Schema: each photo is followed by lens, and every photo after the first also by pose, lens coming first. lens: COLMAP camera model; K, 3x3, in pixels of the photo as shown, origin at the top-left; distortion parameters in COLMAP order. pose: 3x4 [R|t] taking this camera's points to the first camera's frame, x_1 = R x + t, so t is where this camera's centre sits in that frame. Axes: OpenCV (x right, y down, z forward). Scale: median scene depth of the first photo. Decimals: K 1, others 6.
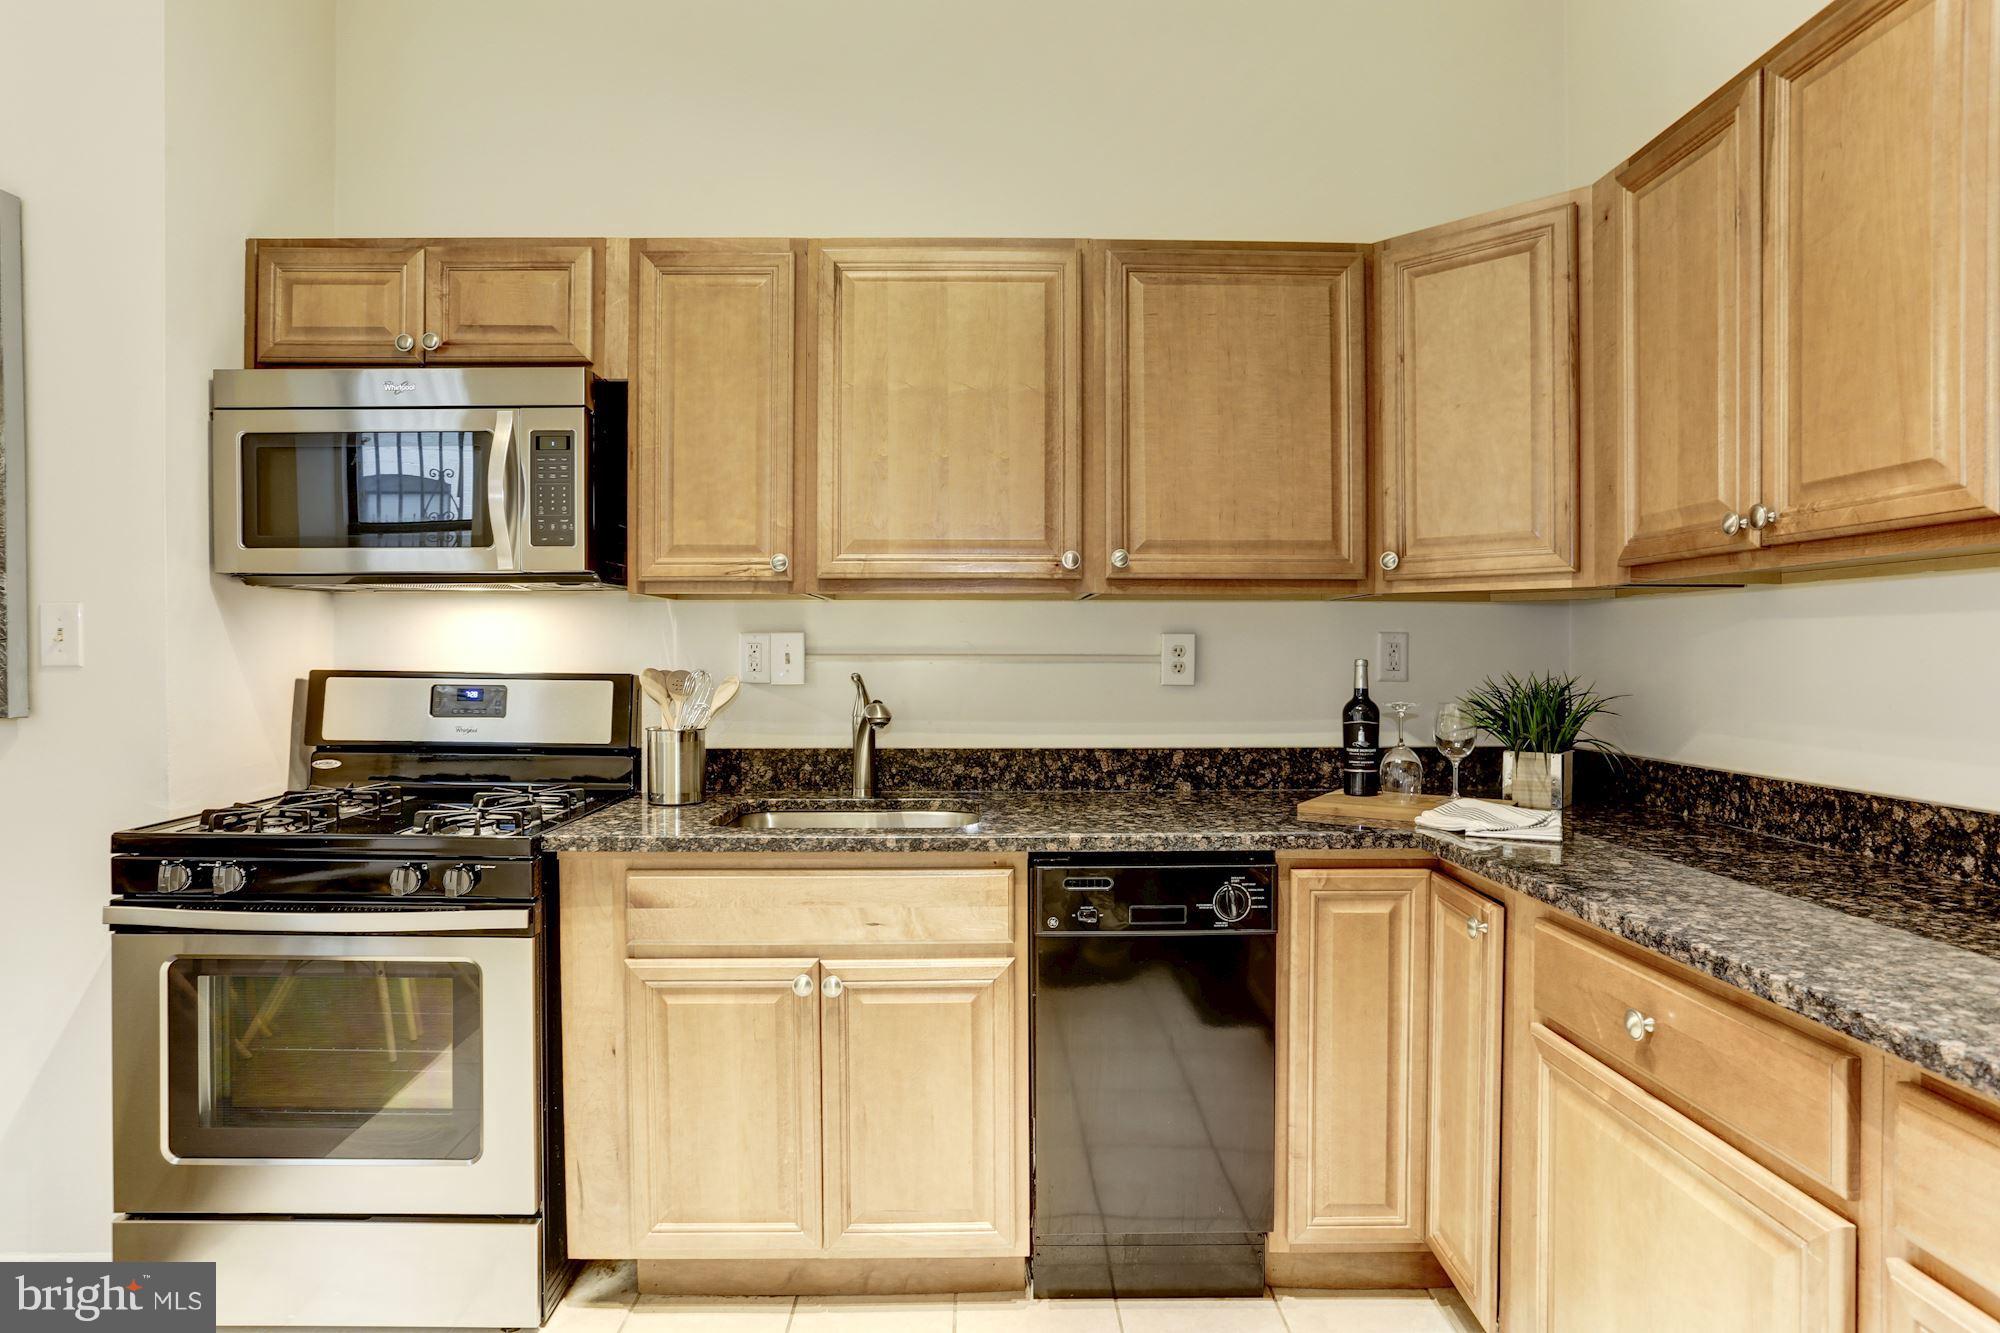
lens RADIAL K [[1053.7, 0, 996.1], [0, 1053.7, 654.8], [0, 0, 1]] dist [-0.052055, 0.031264]
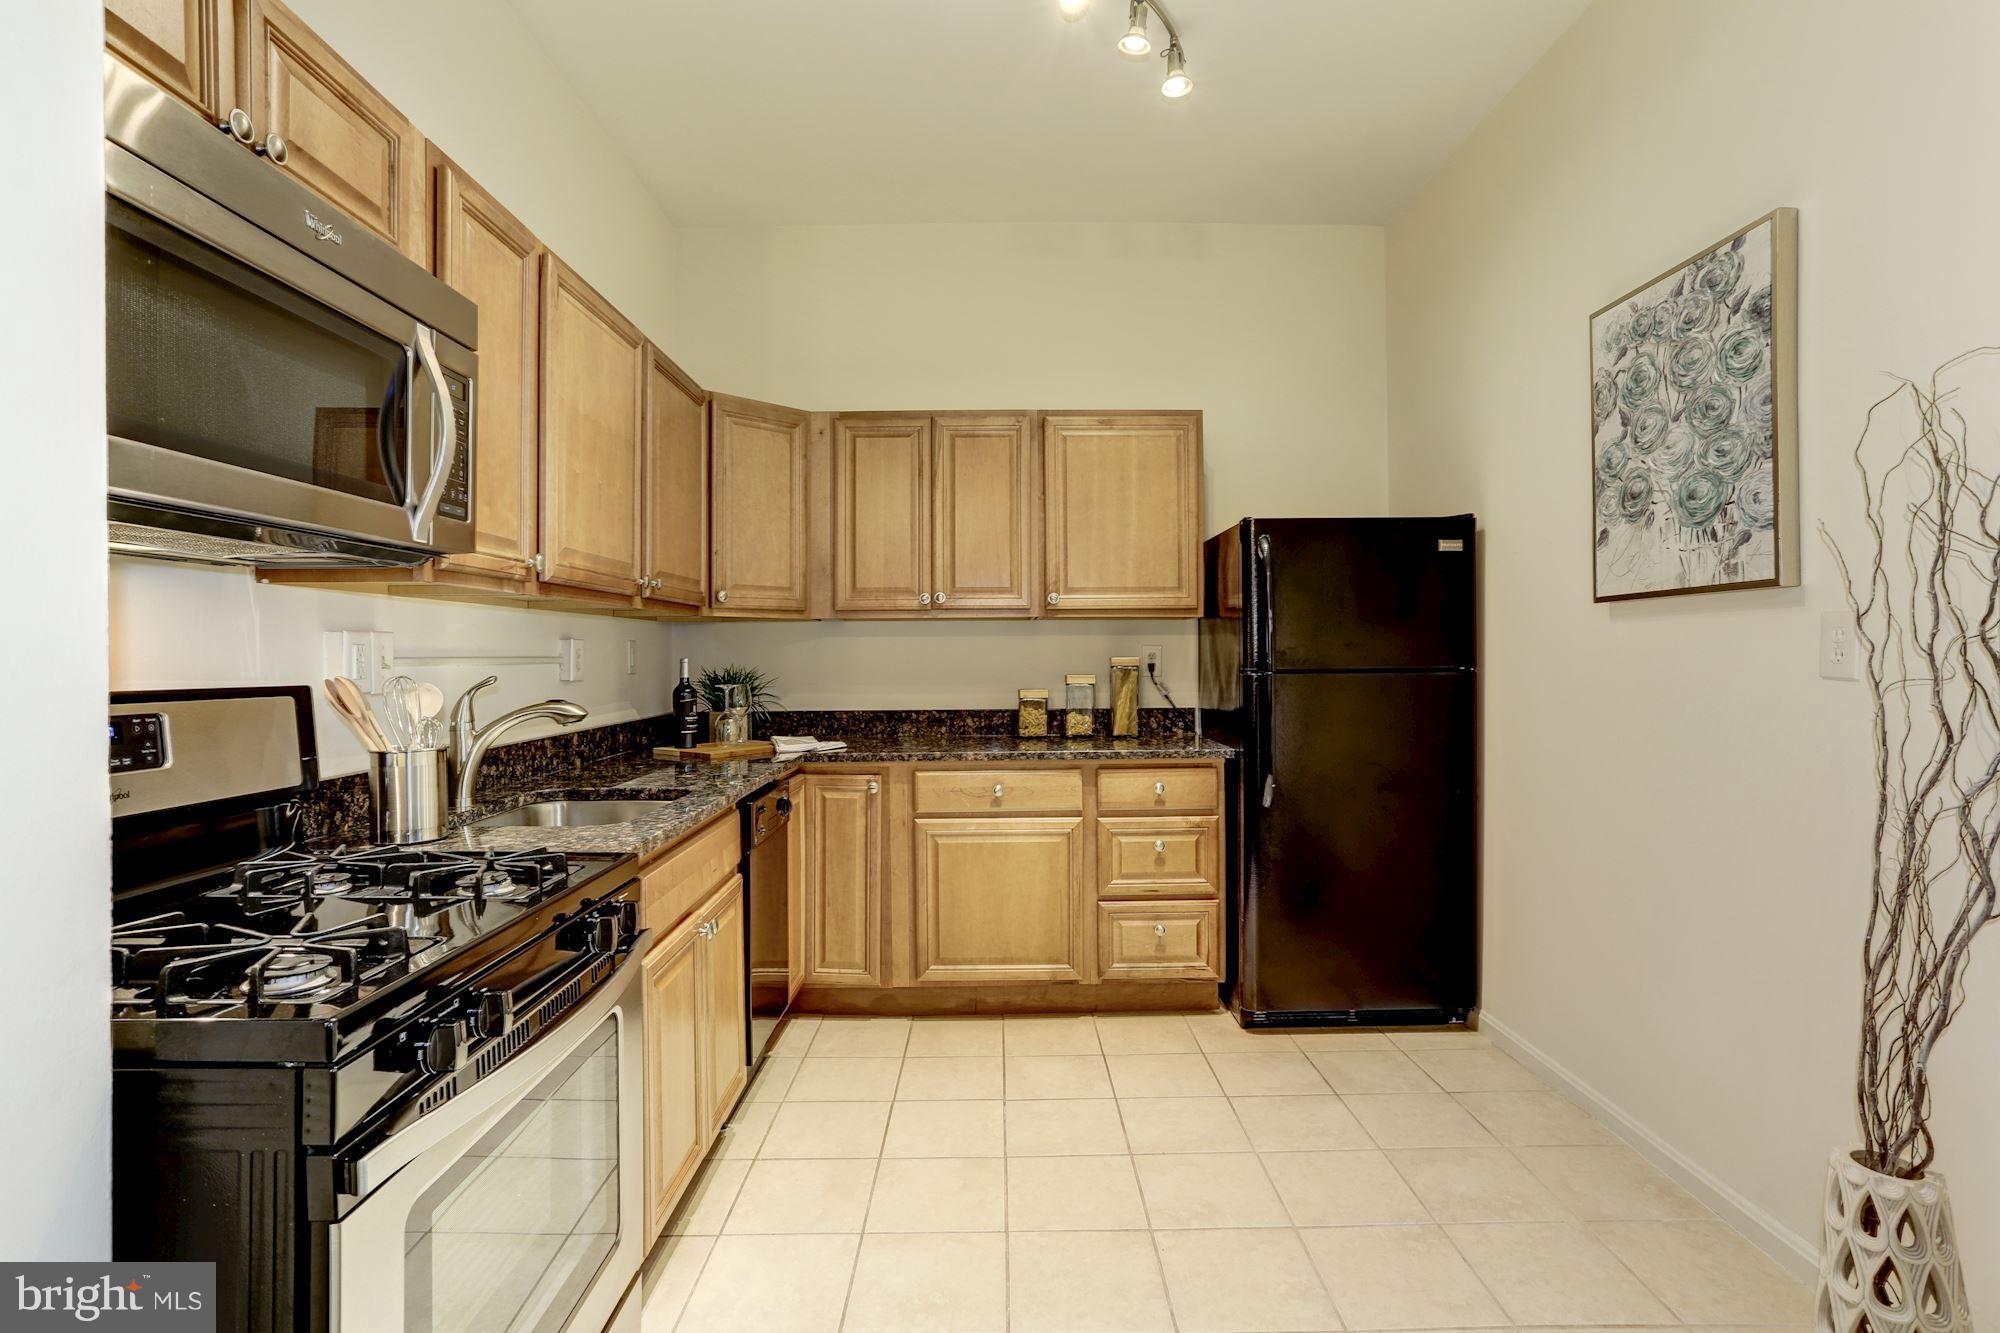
lens RADIAL K [[978.5, 0, 995.8], [0, 978.5, 655.1], [0, 0, 1]] dist [-0.058321, 0.038116]
pose [[0.011976, -0.003781, 0.999921, -1.098379], [0.007906, 0.999962, 0.003687, -0.001612], [-0.999897, 0.007861, 0.012006, 0.560869]]
